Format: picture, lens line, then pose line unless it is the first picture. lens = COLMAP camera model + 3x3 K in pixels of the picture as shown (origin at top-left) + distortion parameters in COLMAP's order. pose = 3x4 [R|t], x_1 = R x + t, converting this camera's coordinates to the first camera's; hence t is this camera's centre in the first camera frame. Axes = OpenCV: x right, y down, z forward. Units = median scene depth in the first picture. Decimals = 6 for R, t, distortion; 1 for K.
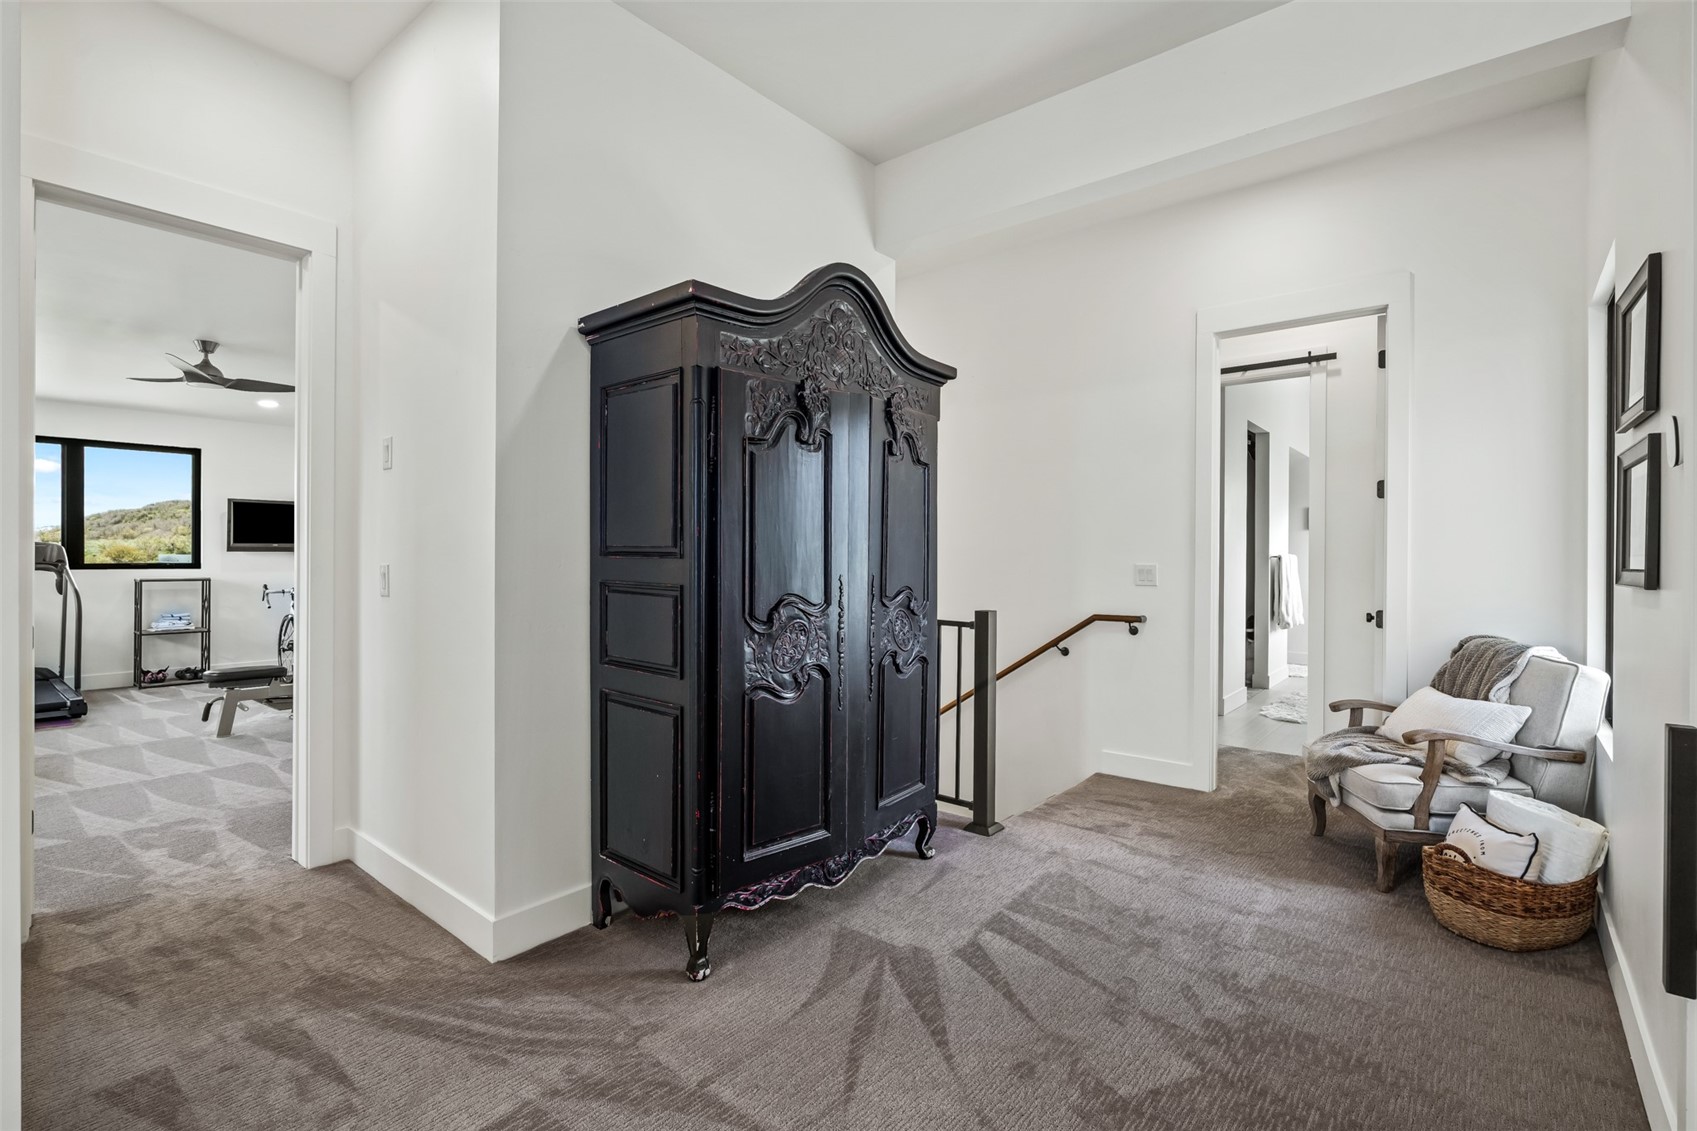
lens RADIAL K [[778.6, 0, 850.5], [0, 778.6, 553.9], [0, 0, 1]] dist [0.000108, -0.000270]
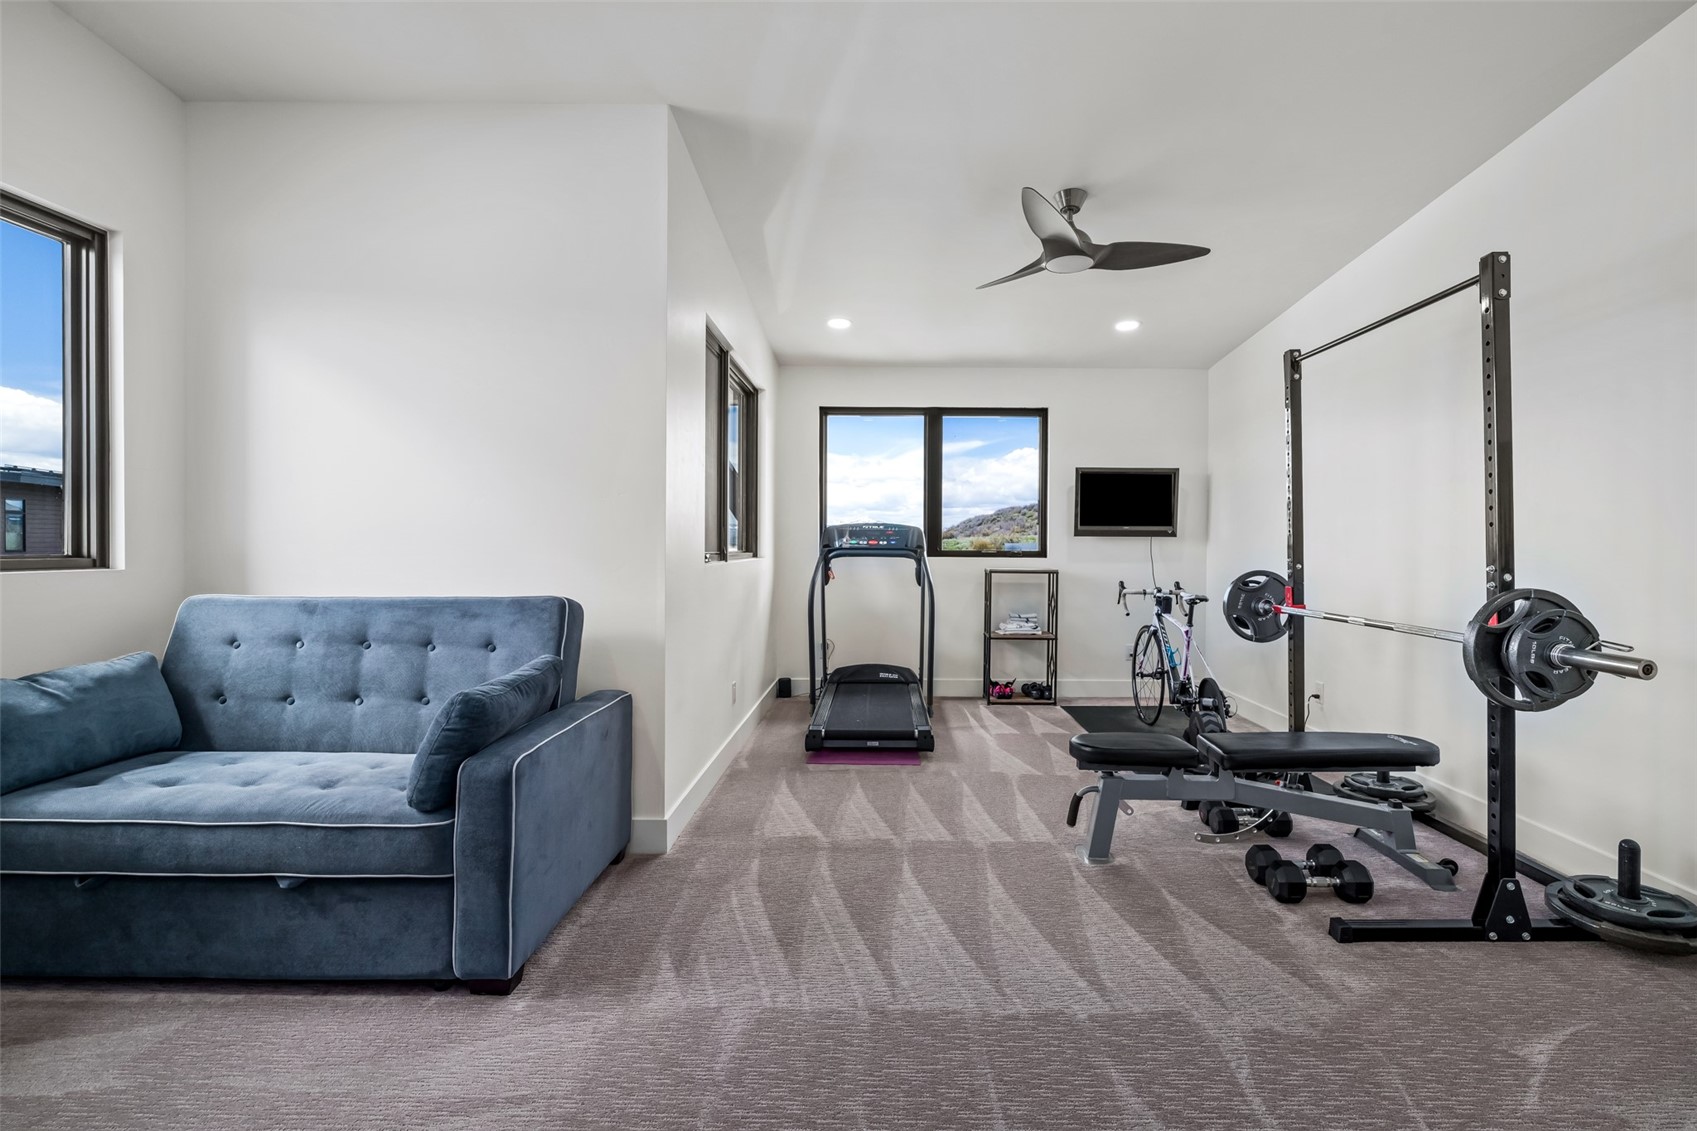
lens RADIAL K [[770.0, 0, 845.3], [0, 770.0, 571.5], [0, 0, 1]] dist [-0.005090, -0.000719]
pose [[0.599257, 0.025857, -0.800139, -0.351232], [-0.000783, 0.999497, 0.031712, 0.008574], [0.800556, -0.018377, 0.598976, 0.388484]]
